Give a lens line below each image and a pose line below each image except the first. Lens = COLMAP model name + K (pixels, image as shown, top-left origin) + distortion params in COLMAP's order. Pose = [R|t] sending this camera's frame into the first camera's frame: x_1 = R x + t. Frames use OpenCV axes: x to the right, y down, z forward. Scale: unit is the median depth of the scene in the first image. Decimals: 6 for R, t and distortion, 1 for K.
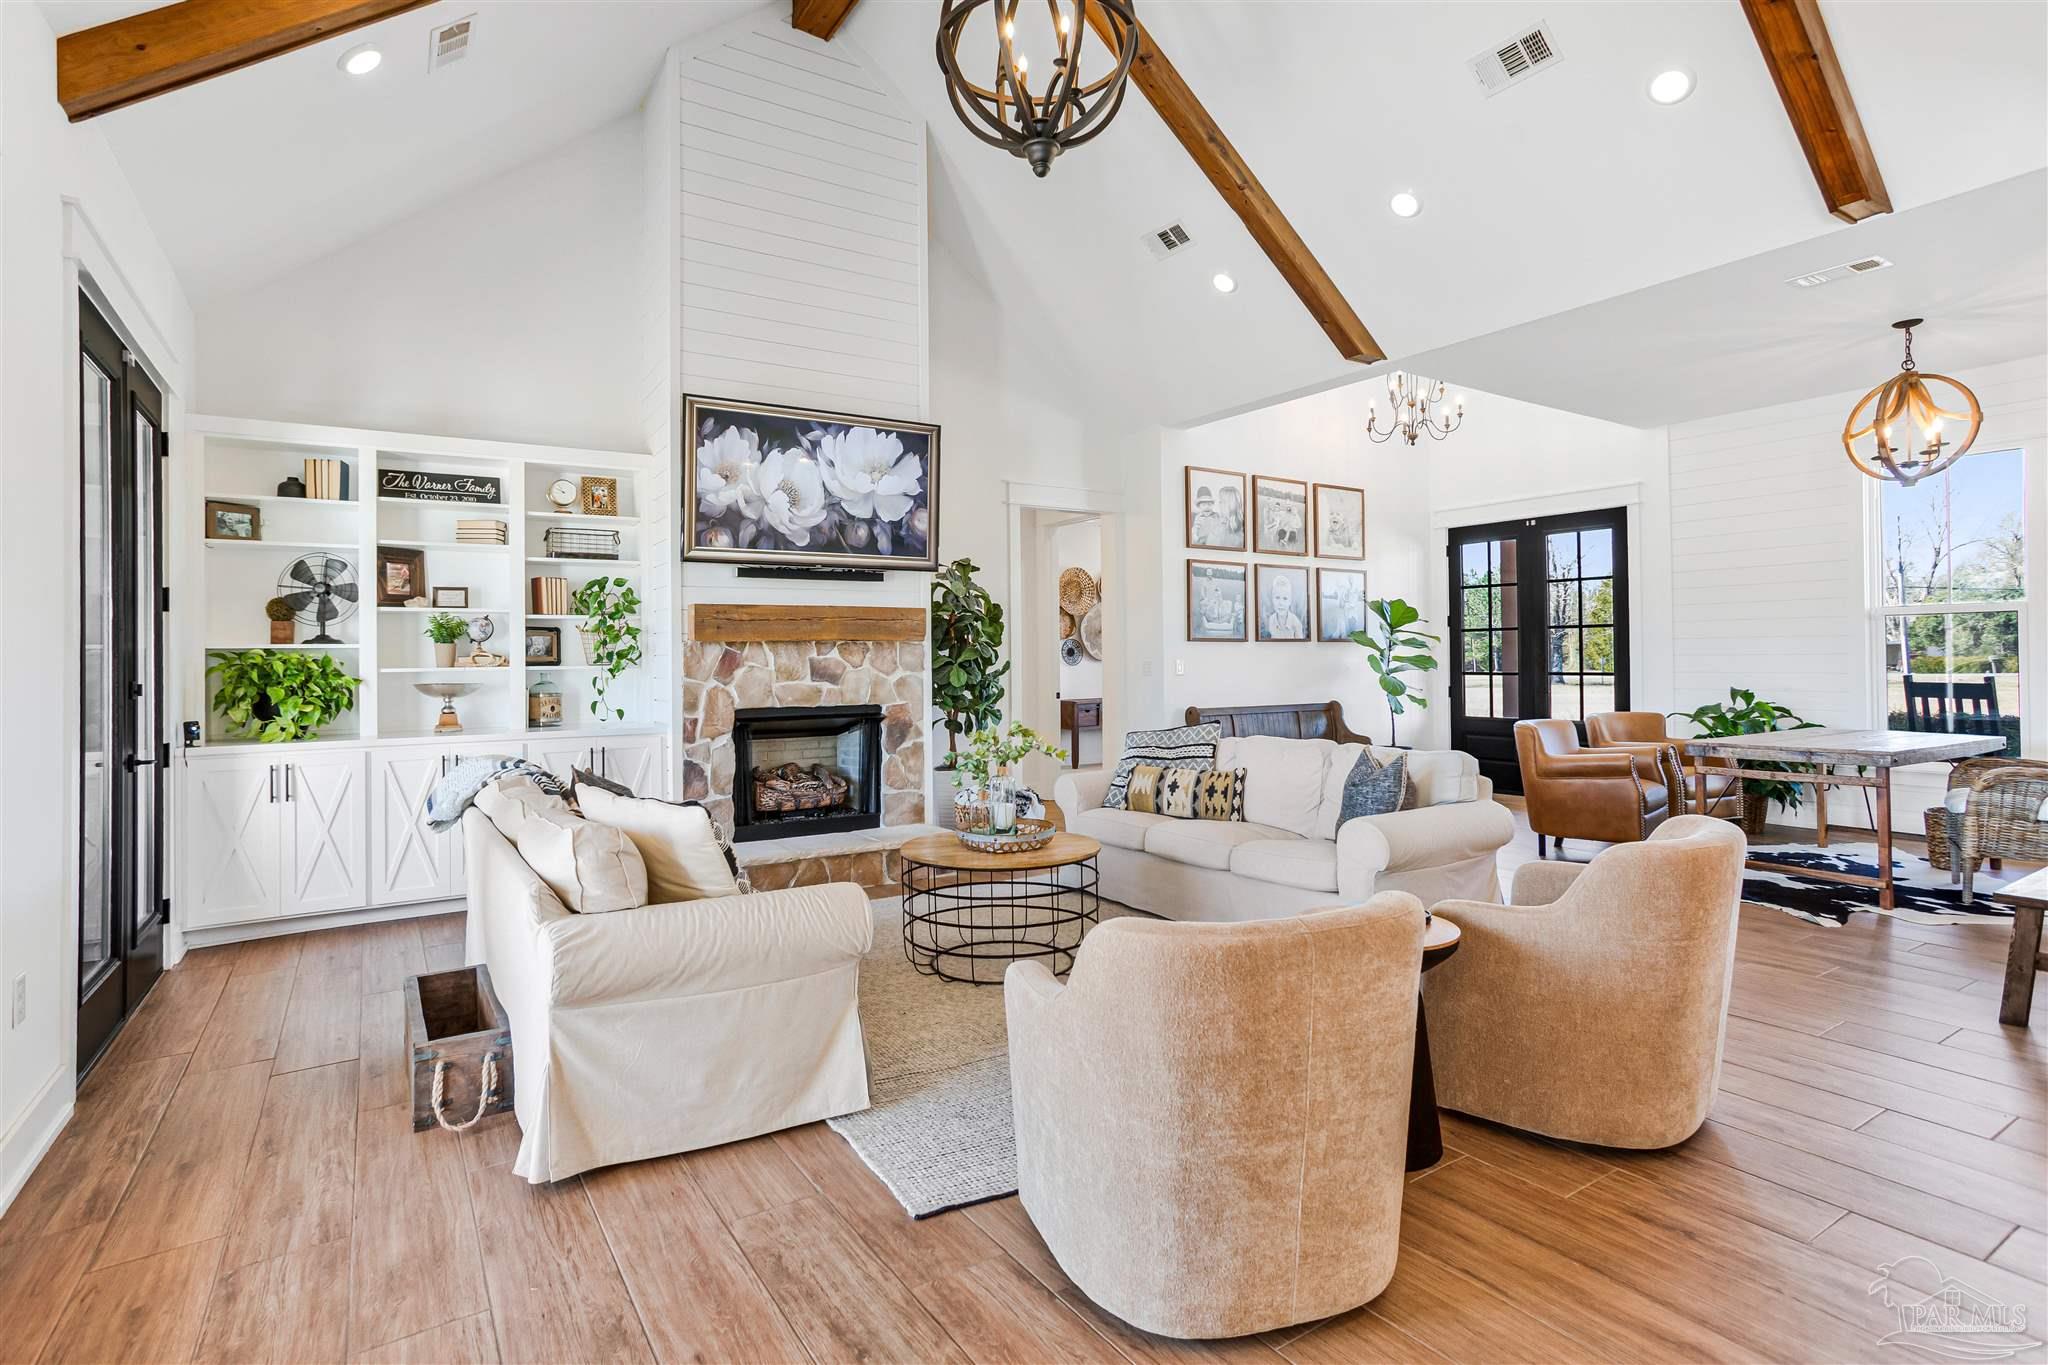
lens RADIAL K [[1021.2, 0, 1022.1], [0, 1021.2, 652.2], [0, 0, 1]] dist [-0.046571, 0.038507]
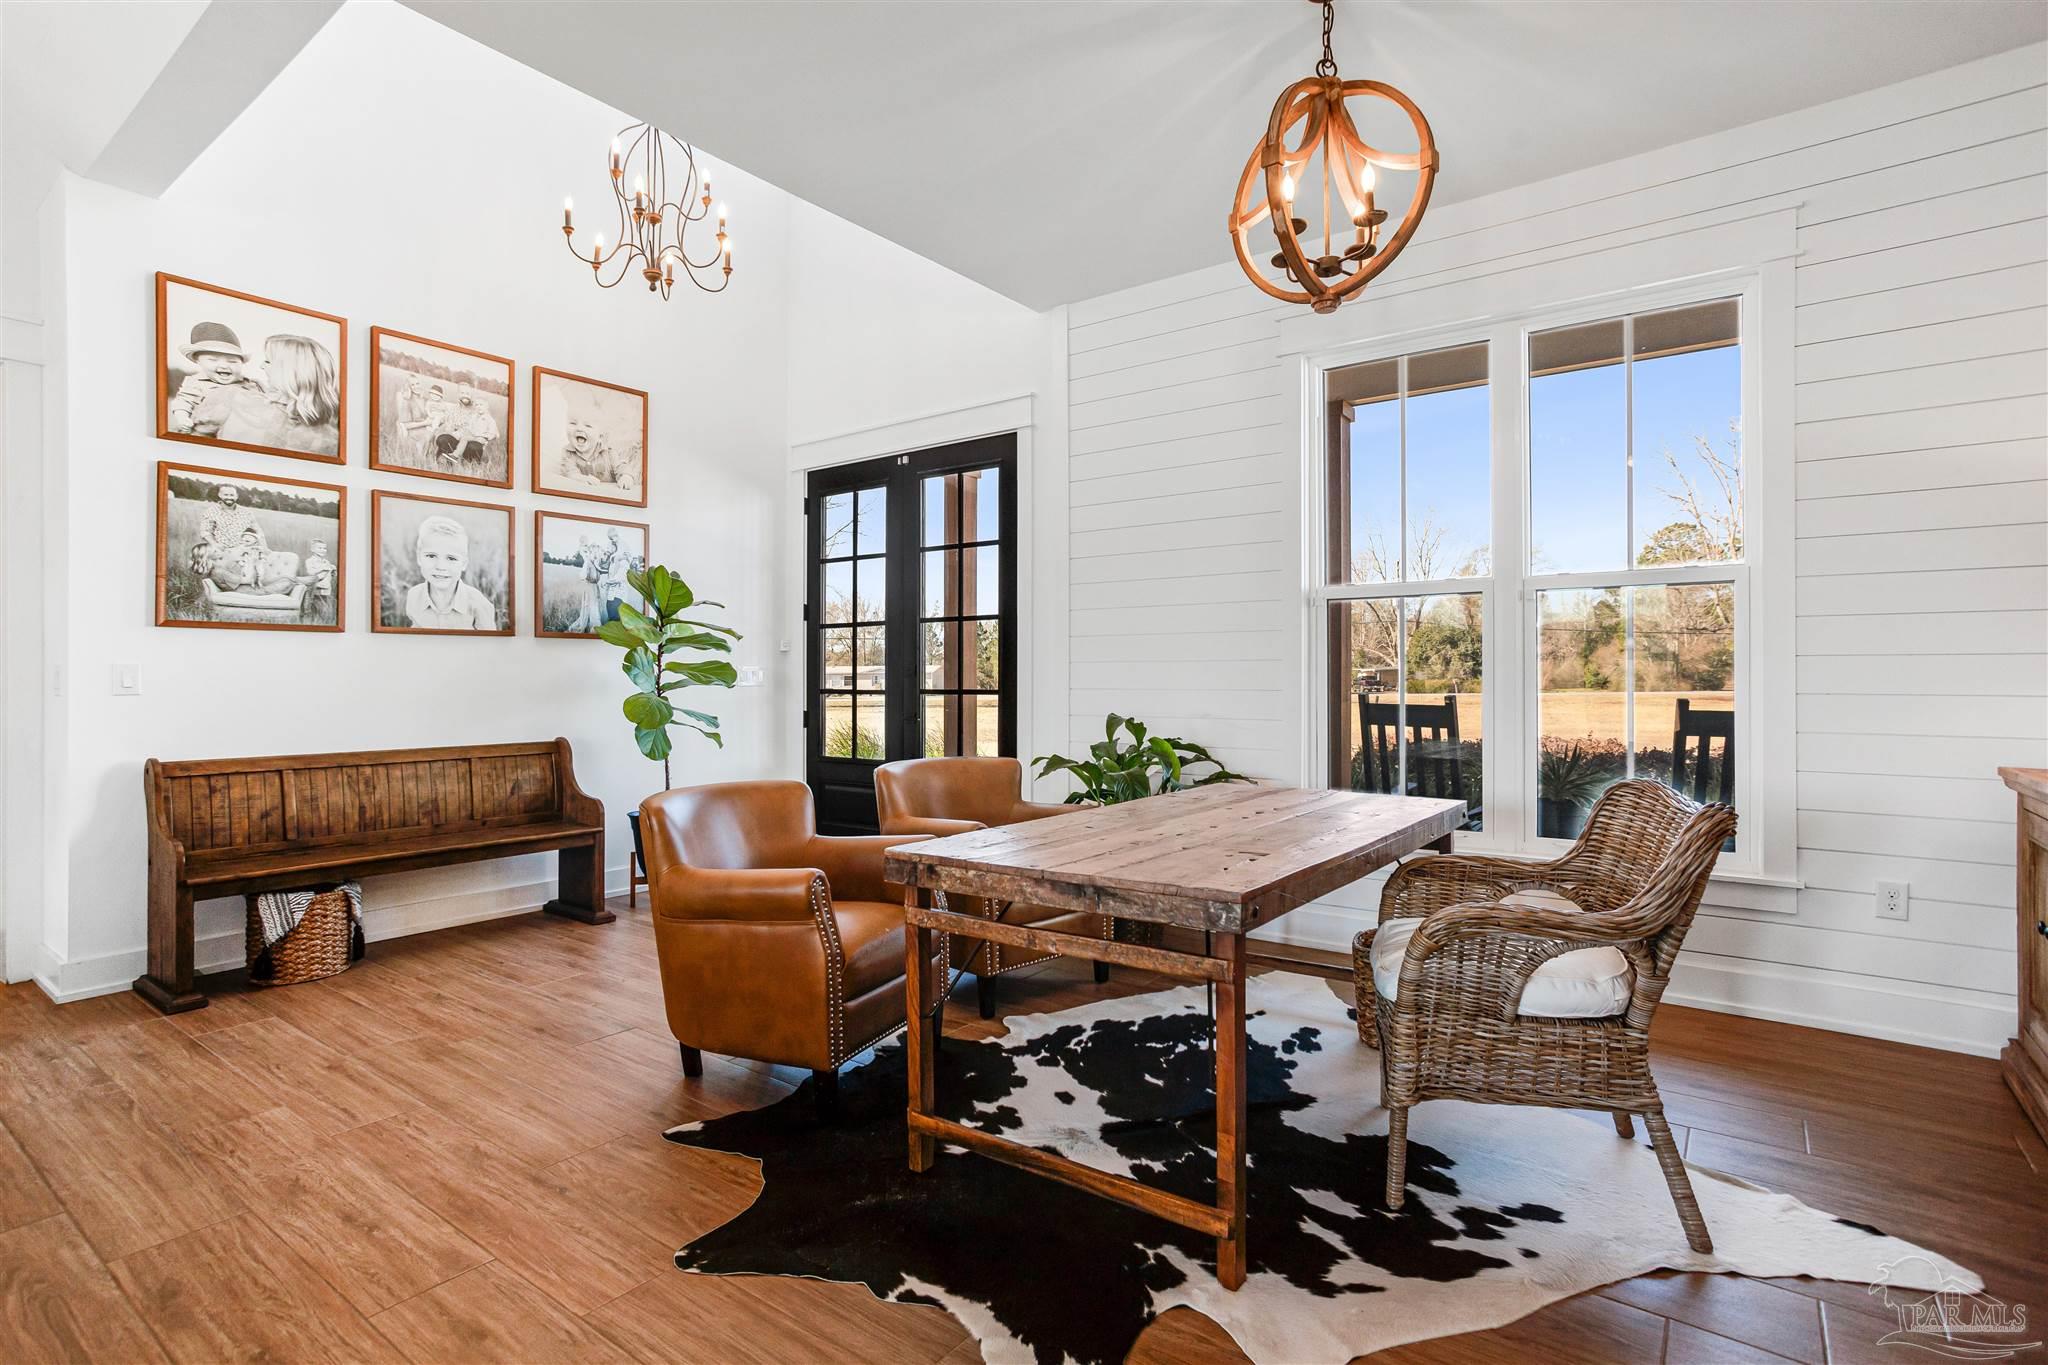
lens RADIAL K [[1011.5, 0, 1011.9], [0, 1011.5, 691.9], [0, 0, 1]] dist [-0.022704, 0.000412]
pose [[0.939742, -0.001913, 0.341878, 0.569887], [-0.004582, 0.999824, 0.018189, 0.015211], [-0.341853, -0.018660, 0.939568, 0.589251]]
